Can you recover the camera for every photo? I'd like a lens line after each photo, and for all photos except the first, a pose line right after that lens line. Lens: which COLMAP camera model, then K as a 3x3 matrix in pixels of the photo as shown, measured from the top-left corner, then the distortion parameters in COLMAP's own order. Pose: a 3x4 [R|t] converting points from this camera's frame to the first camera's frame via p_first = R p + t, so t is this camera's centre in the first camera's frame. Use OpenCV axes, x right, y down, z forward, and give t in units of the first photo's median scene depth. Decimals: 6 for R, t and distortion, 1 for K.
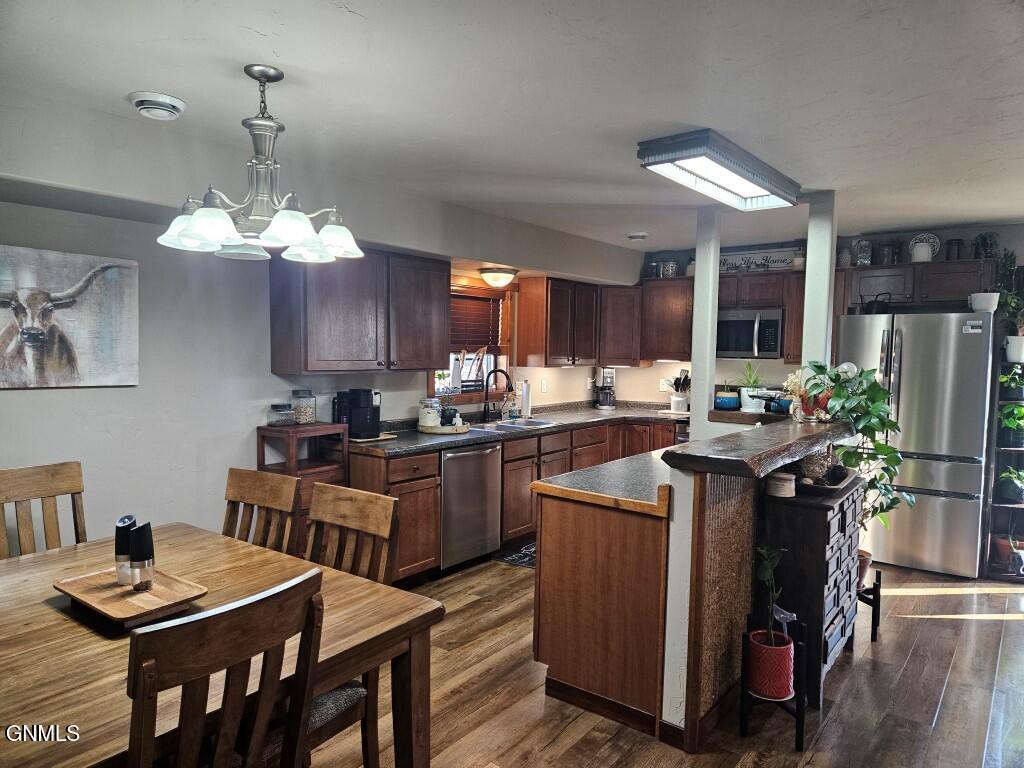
lens RADIAL K [[690.4, 0, 512.0], [0, 690.4, 384.0], [0, 0, 1]] dist [0.001672, 0.000425]
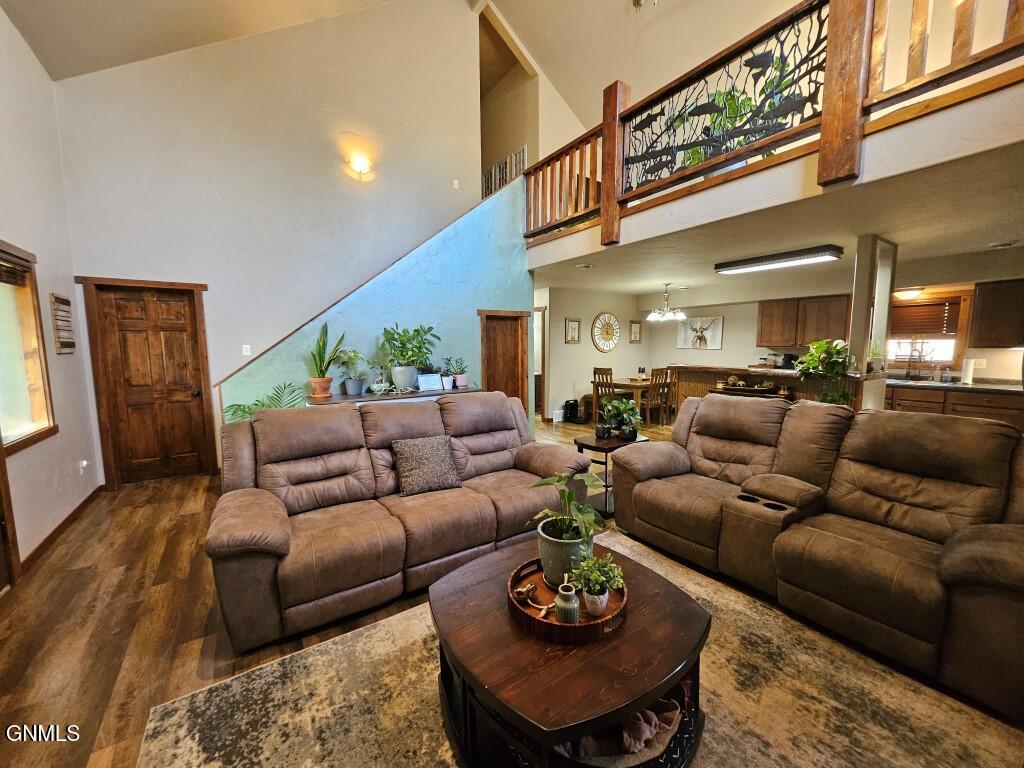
lens RADIAL K [[397.3, 0, 512.0], [0, 397.3, 384.0], [0, 0, 1]] dist [0.001059, 0.000034]
pose [[-0.314901, 0.085897, -0.945230, 1.609572], [-0.051614, 0.992873, 0.107421, 0.012366], [0.947720, 0.082614, -0.308223, 0.516658]]
